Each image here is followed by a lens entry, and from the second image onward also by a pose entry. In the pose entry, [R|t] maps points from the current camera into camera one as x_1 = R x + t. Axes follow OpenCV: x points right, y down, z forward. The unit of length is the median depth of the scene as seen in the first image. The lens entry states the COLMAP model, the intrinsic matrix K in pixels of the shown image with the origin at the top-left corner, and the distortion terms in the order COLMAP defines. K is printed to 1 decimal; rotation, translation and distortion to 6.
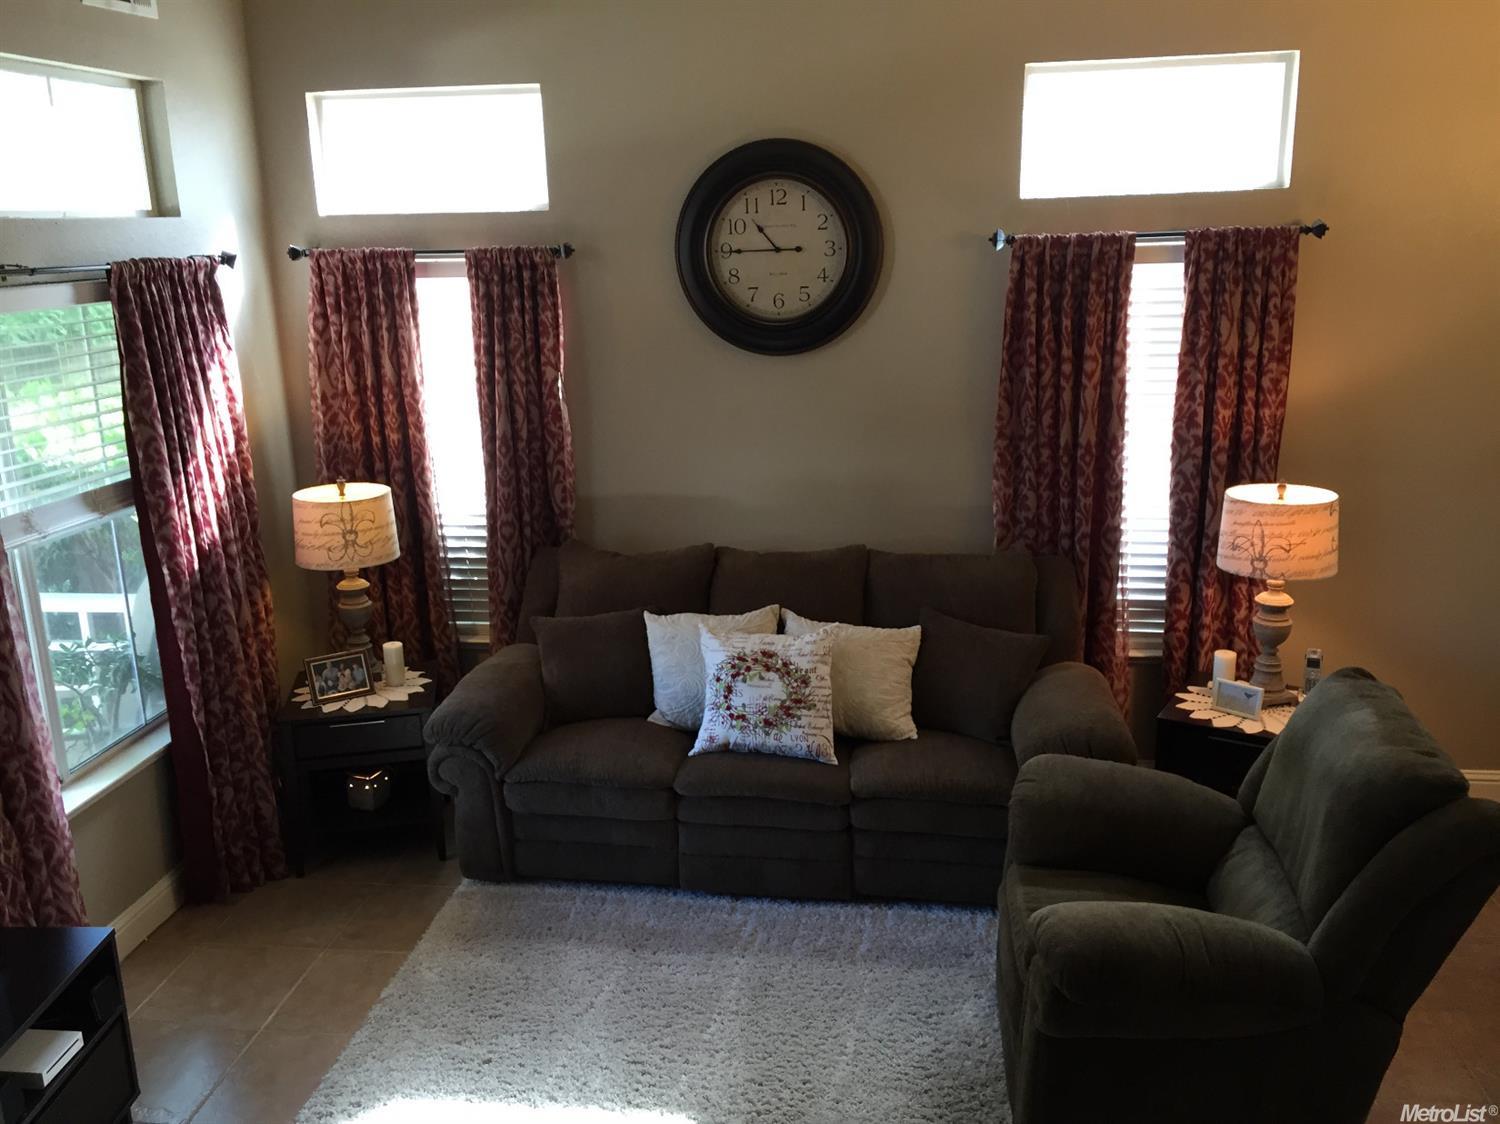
lens RADIAL K [[1282.2, 0, 743.4], [0, 1282.2, 559.6], [0, 0, 1]] dist [0.085514, -0.105753]
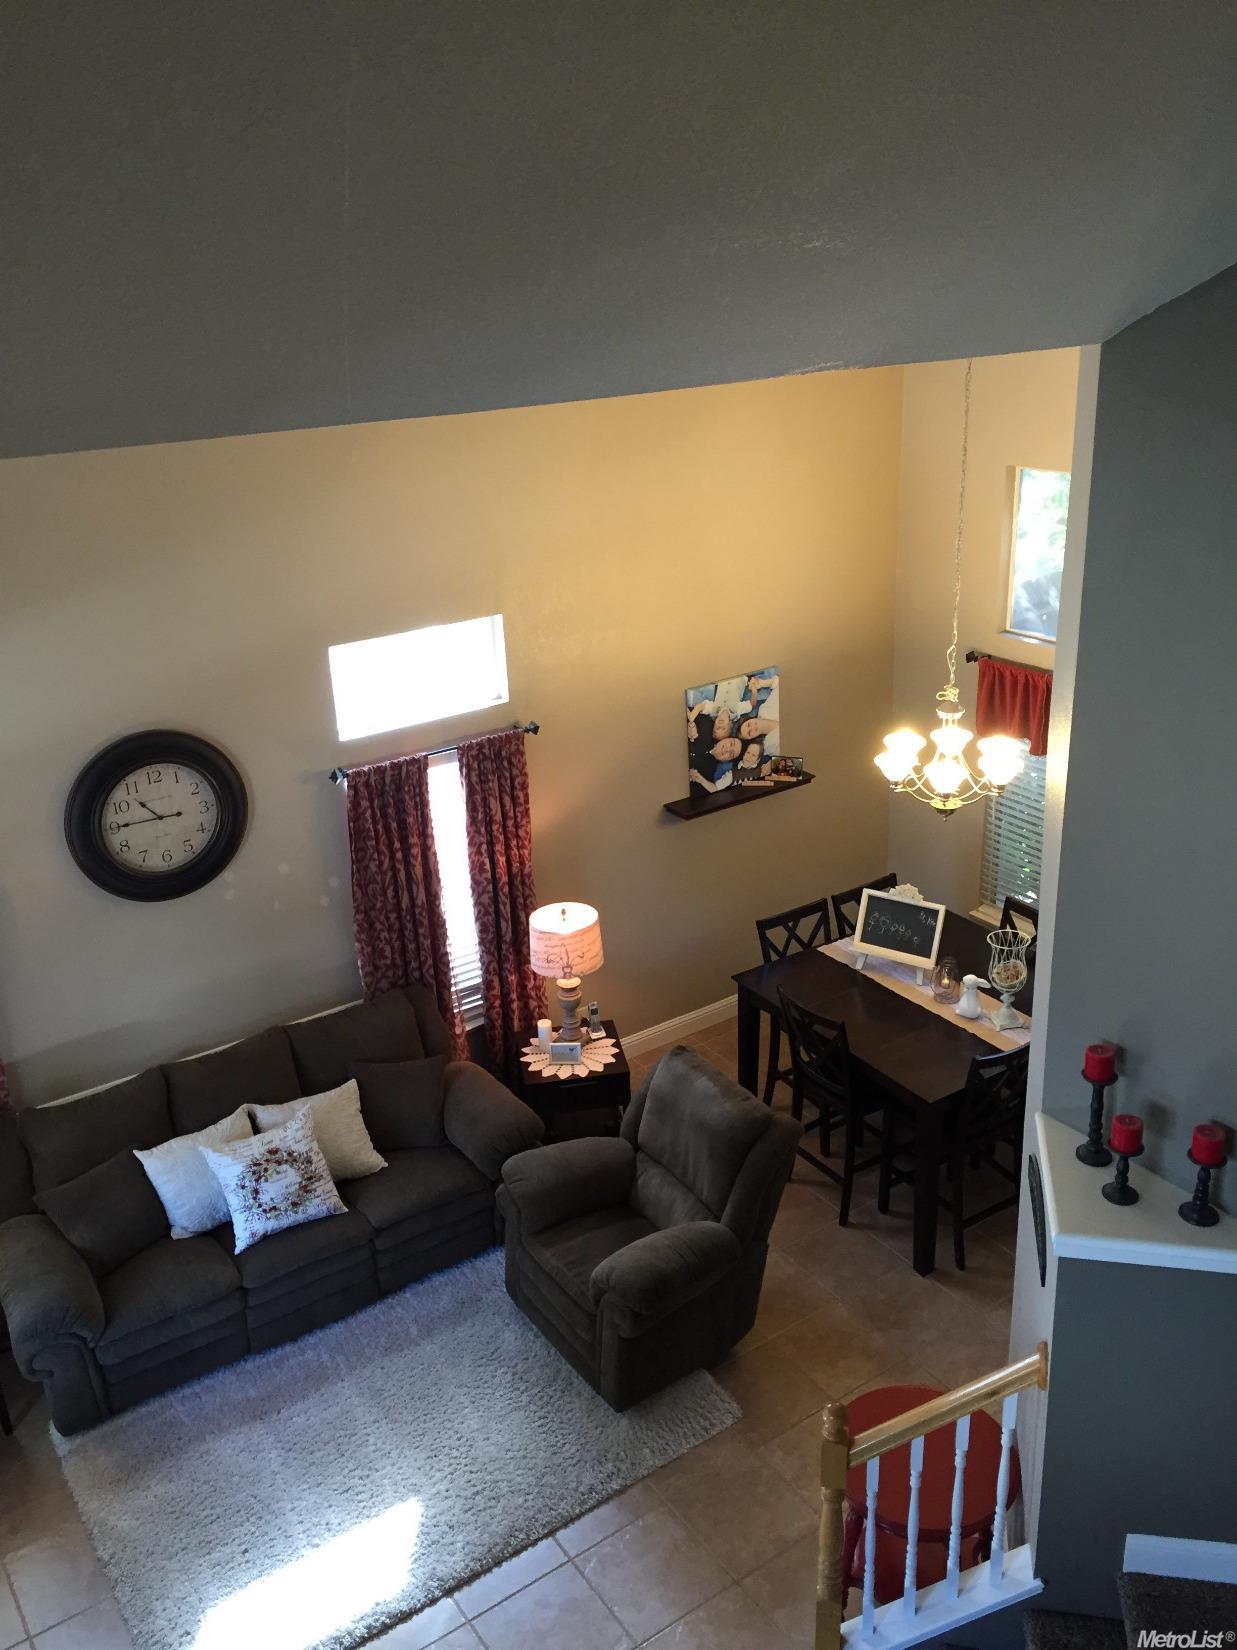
lens RADIAL K [[1410.4, 0, 617.2], [0, 1410.4, 824.1], [0, 0, 1]] dist [0.085514, -0.105753]
pose [[0.743602, -0.253215, 0.618820, -0.490335], [0.194511, 0.967410, 0.162121, -0.381129], [-0.639704, -0.000186, 0.768621, -0.278289]]
